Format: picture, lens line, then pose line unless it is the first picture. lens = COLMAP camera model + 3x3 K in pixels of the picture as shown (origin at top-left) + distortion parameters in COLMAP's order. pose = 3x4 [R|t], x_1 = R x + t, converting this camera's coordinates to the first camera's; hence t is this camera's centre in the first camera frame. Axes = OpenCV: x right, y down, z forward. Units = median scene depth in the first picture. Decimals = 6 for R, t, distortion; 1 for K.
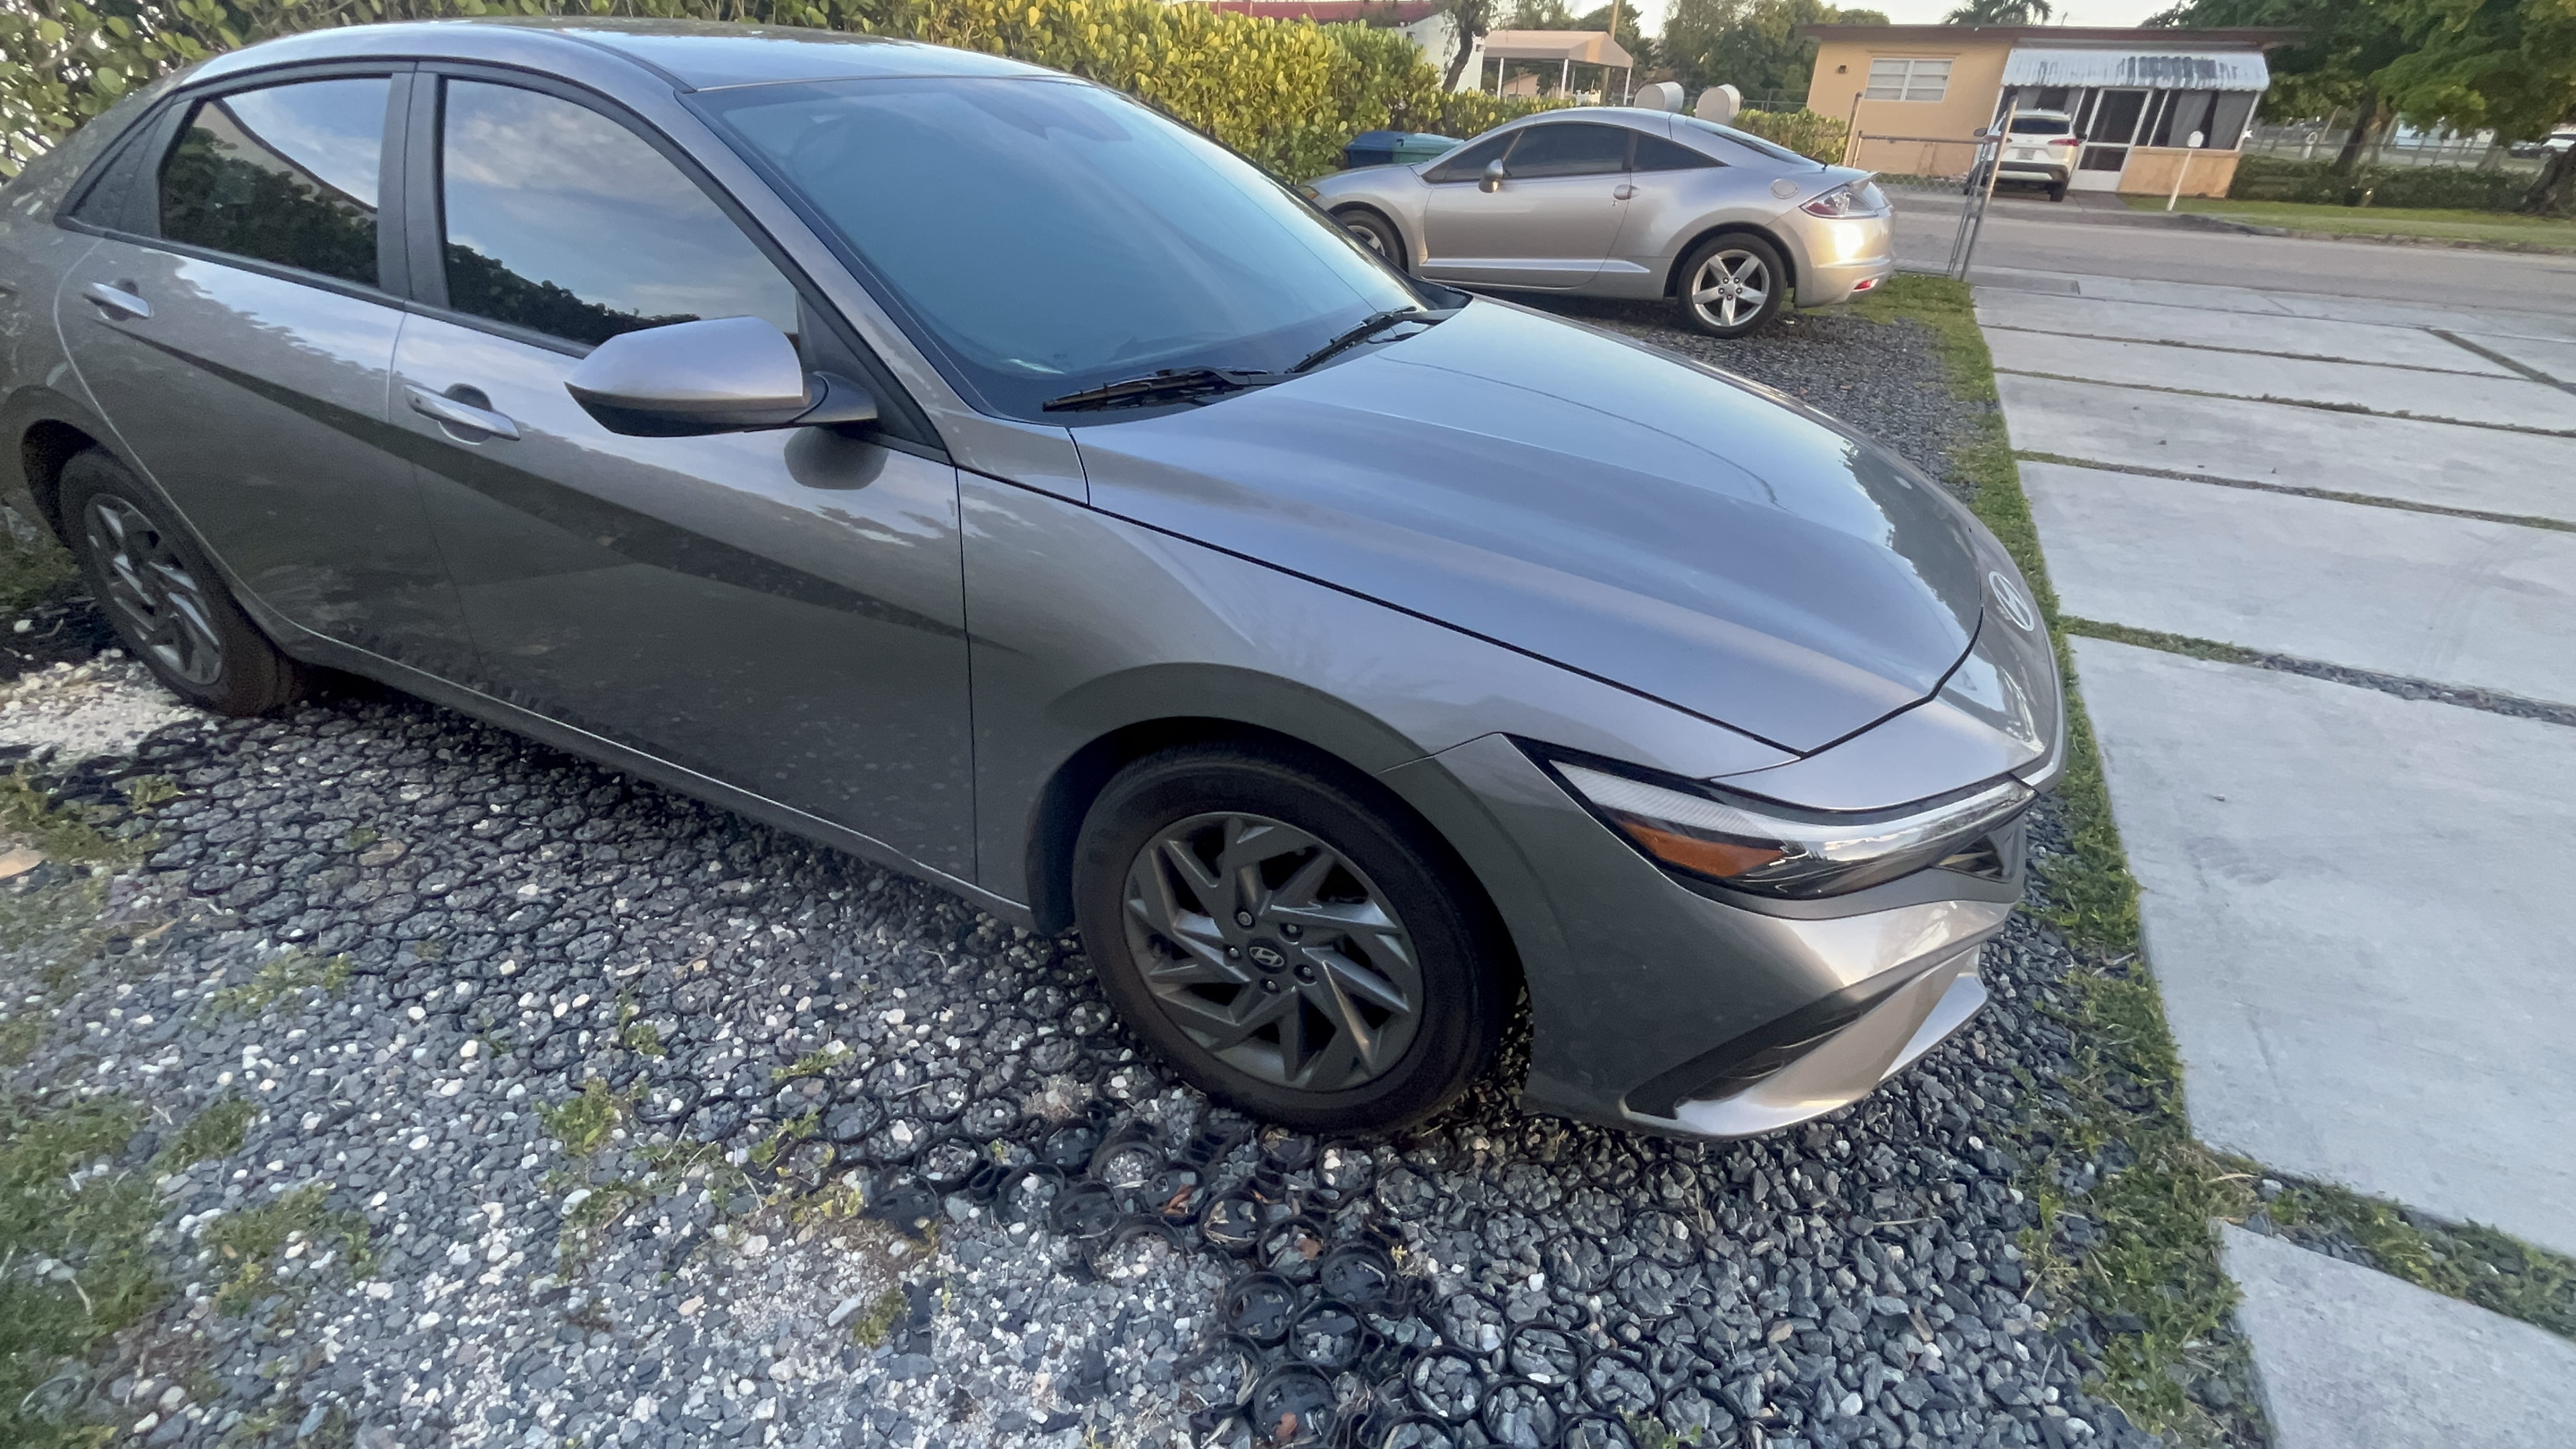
lens RADIAL K [[1208.5, 0, 1278.5], [0, 1208.5, 710.0], [0, 0, 1]] dist [-0.016234, 0.012690]
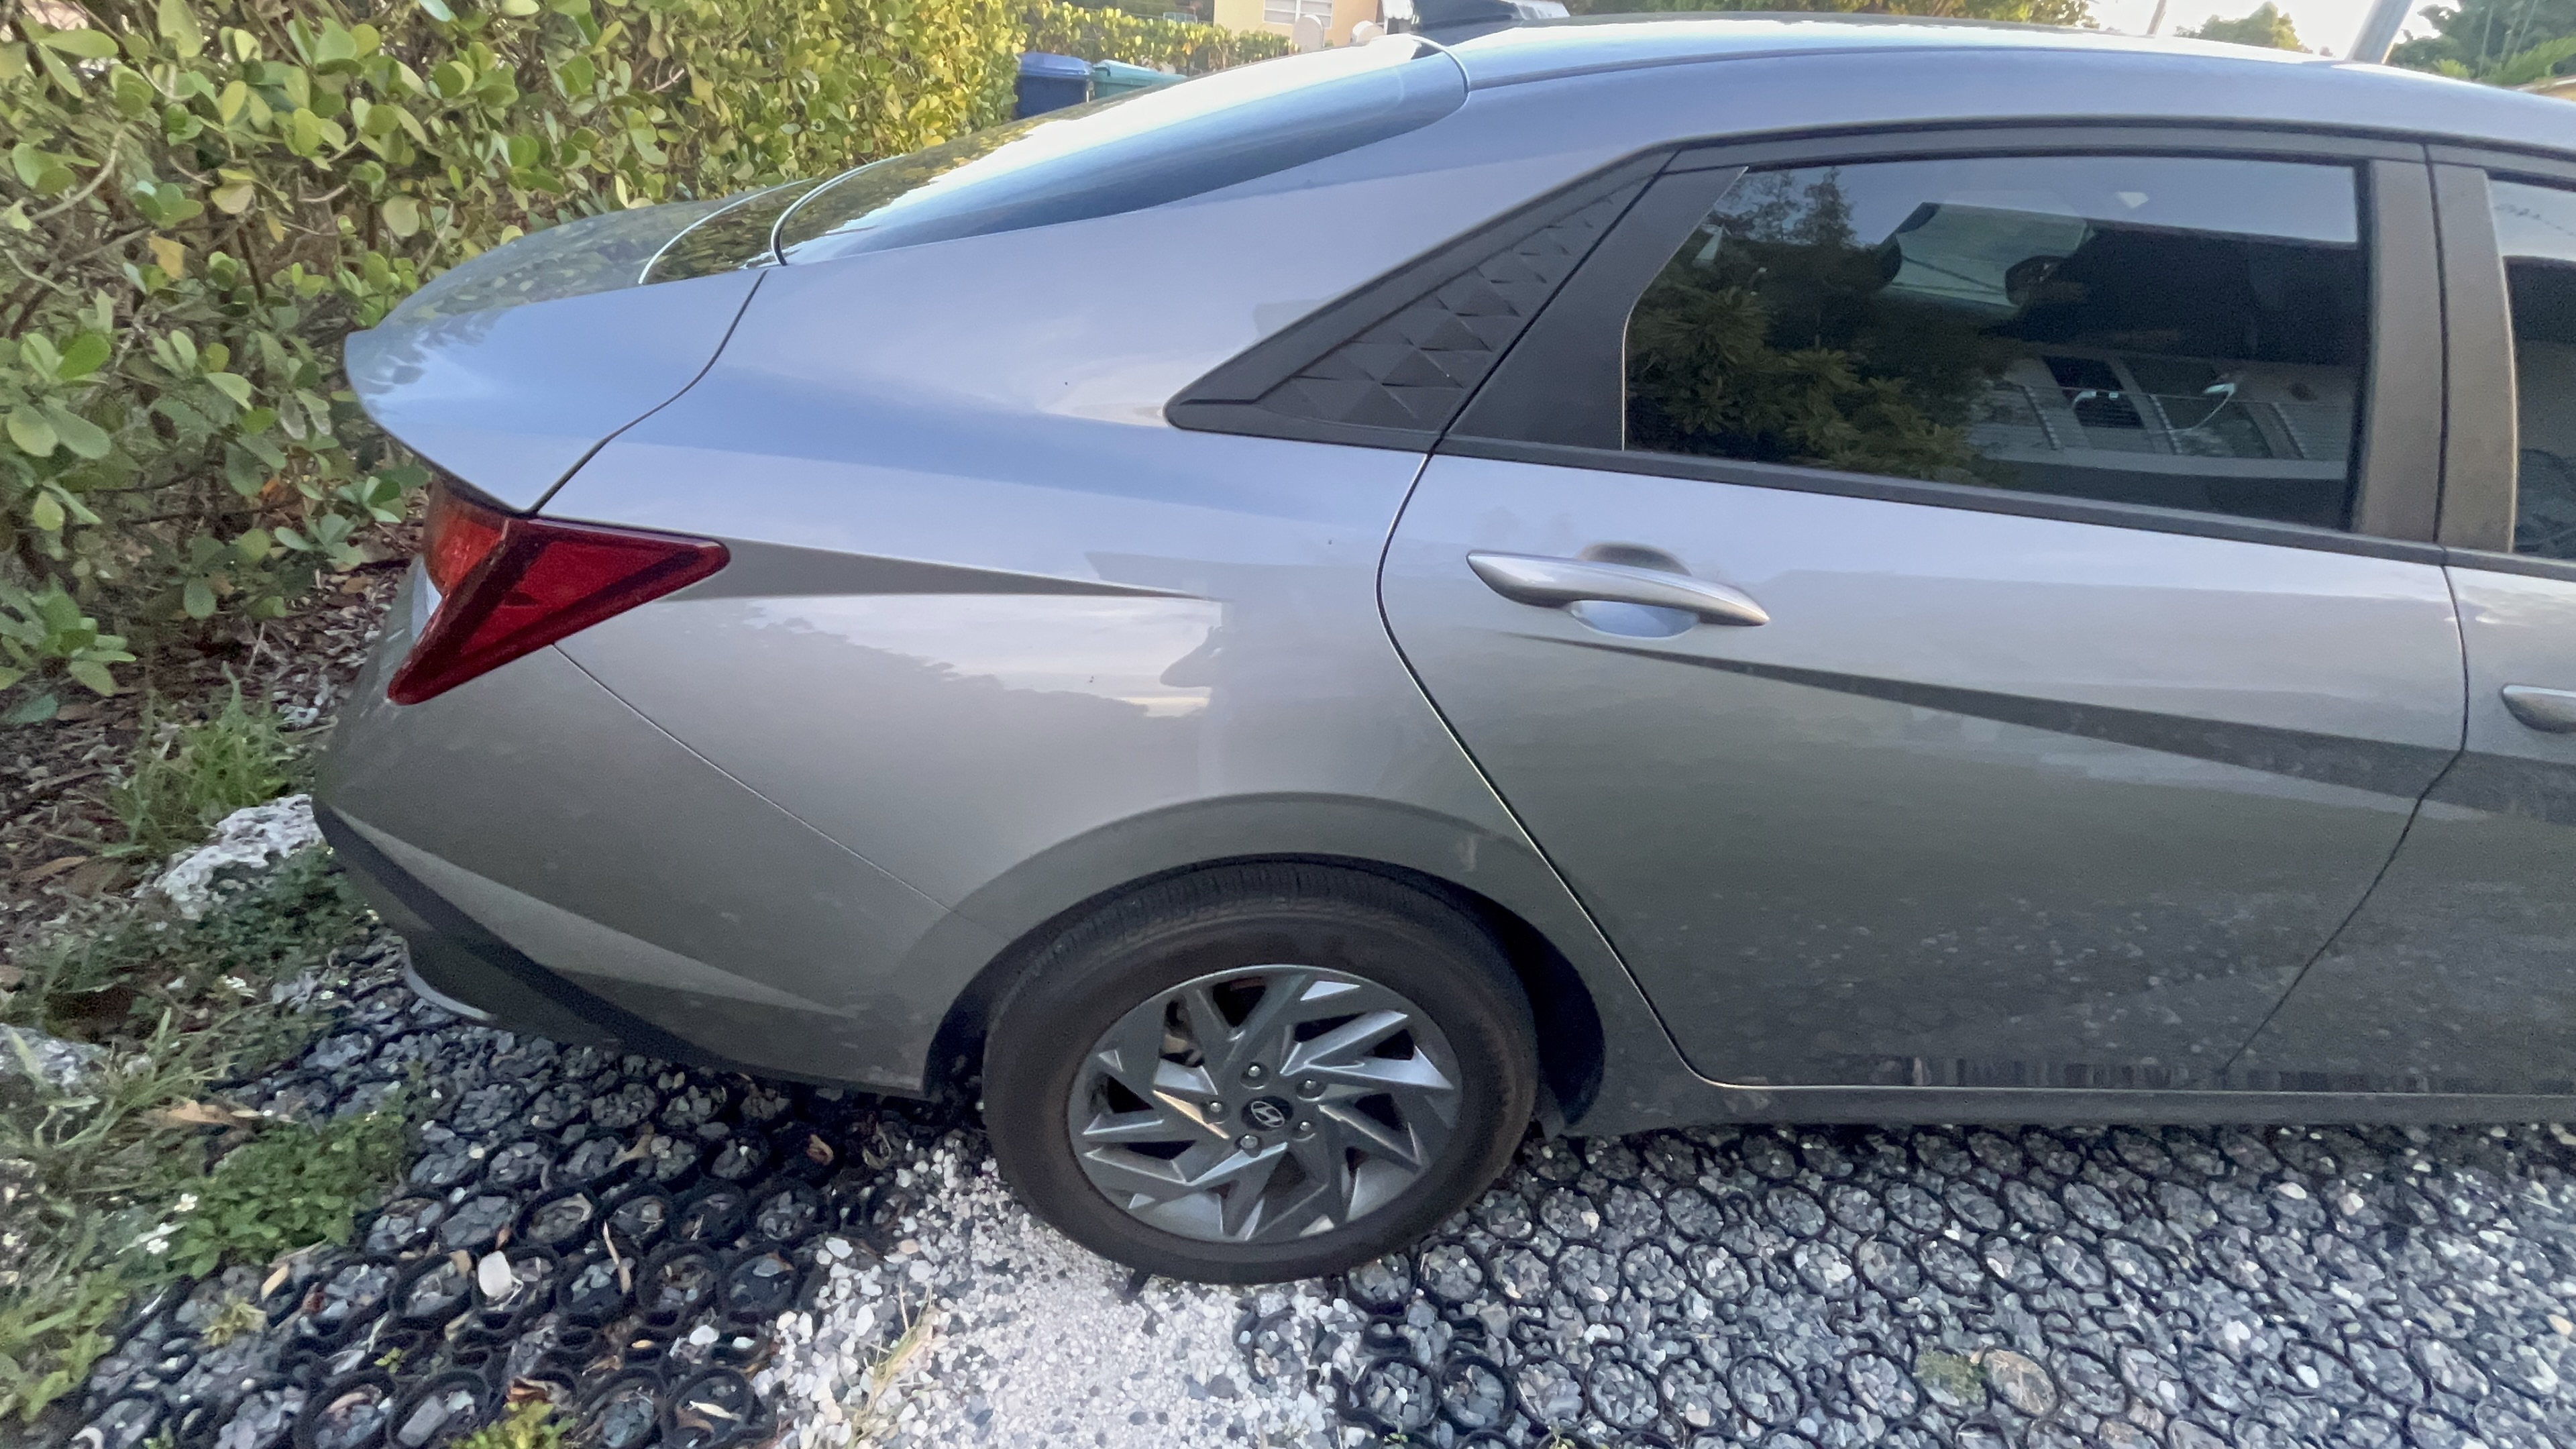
lens RADIAL K [[1181.7, 0, 1288.0], [0, 1181.7, 724.5], [0, 0, 1]] dist [0.001949, 0.000067]
pose [[0.853767, -0.212886, 0.475144, -1.437128], [0.181907, 0.977042, 0.110898, -0.399524], [-0.487844, -0.008249, 0.872892, 0.711622]]
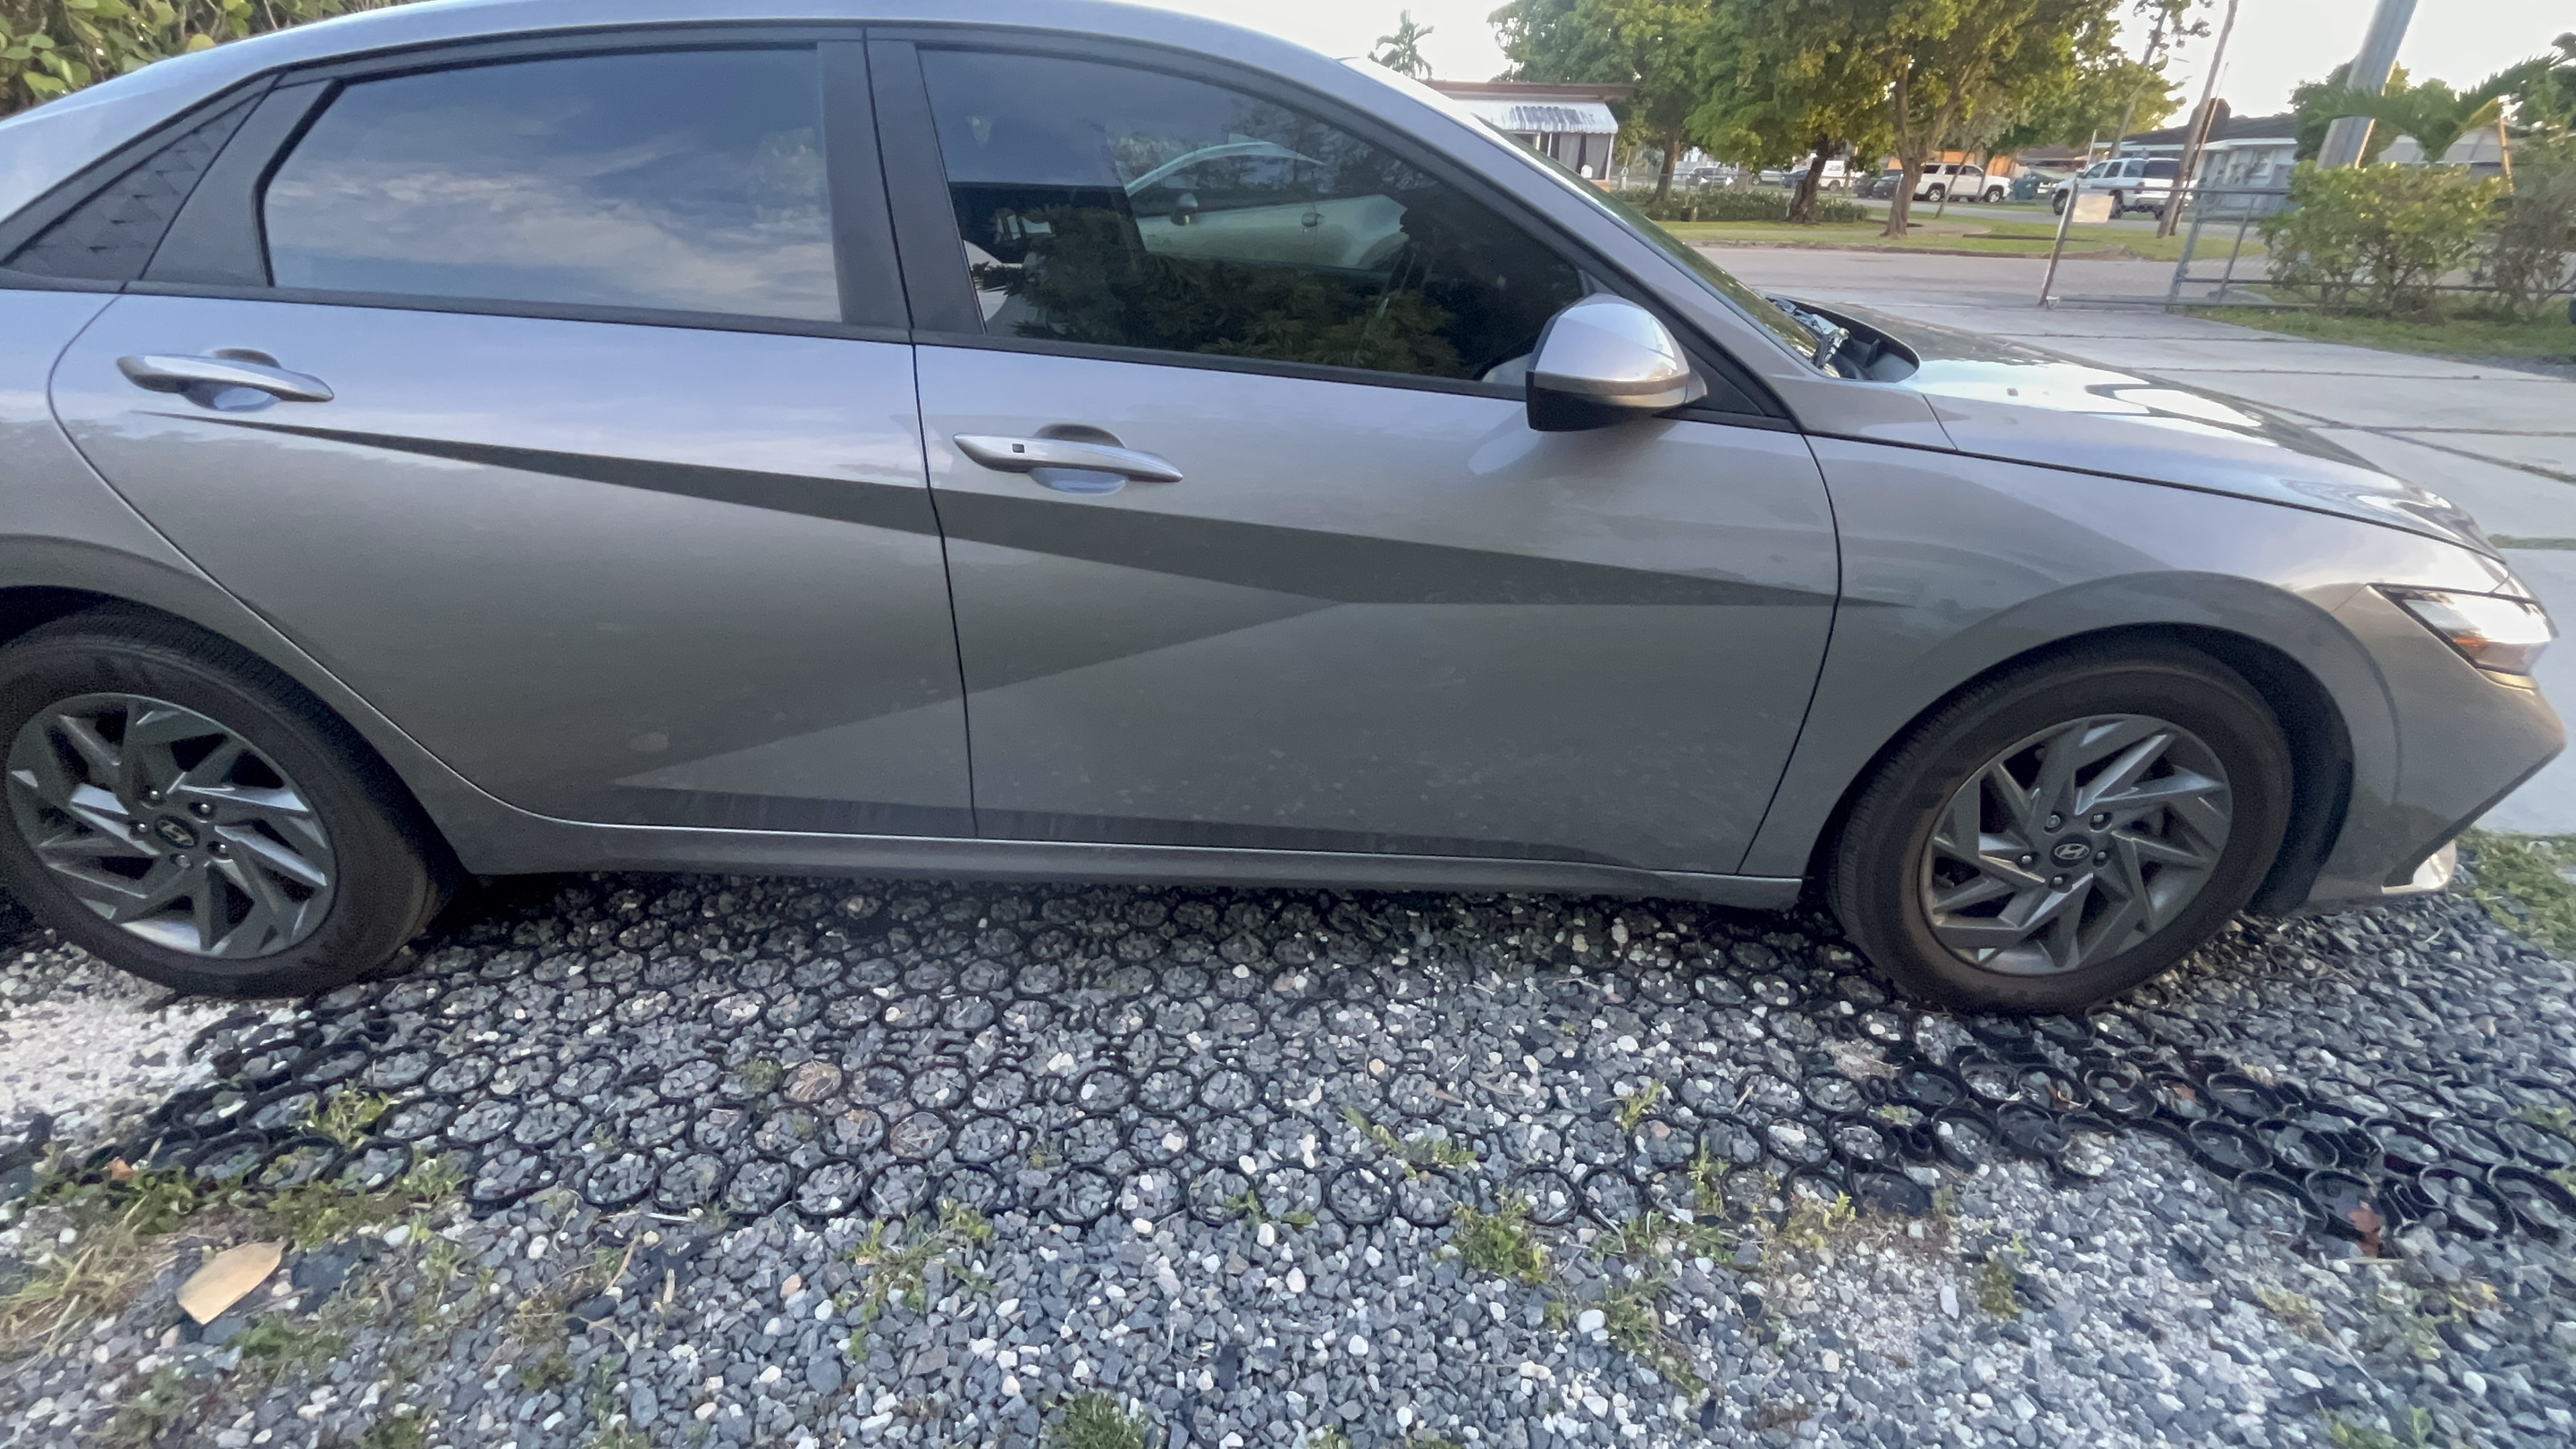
lens RADIAL K [[1208.5, 0, 1278.5], [0, 1208.5, 710.0], [0, 0, 1]] dist [-0.016234, 0.012690]
pose [[0.901499, -0.192247, 0.387737, -0.806087], [0.206412, 0.978451, 0.005219, -0.055649], [-0.380385, 0.075328, 0.921755, 0.203612]]
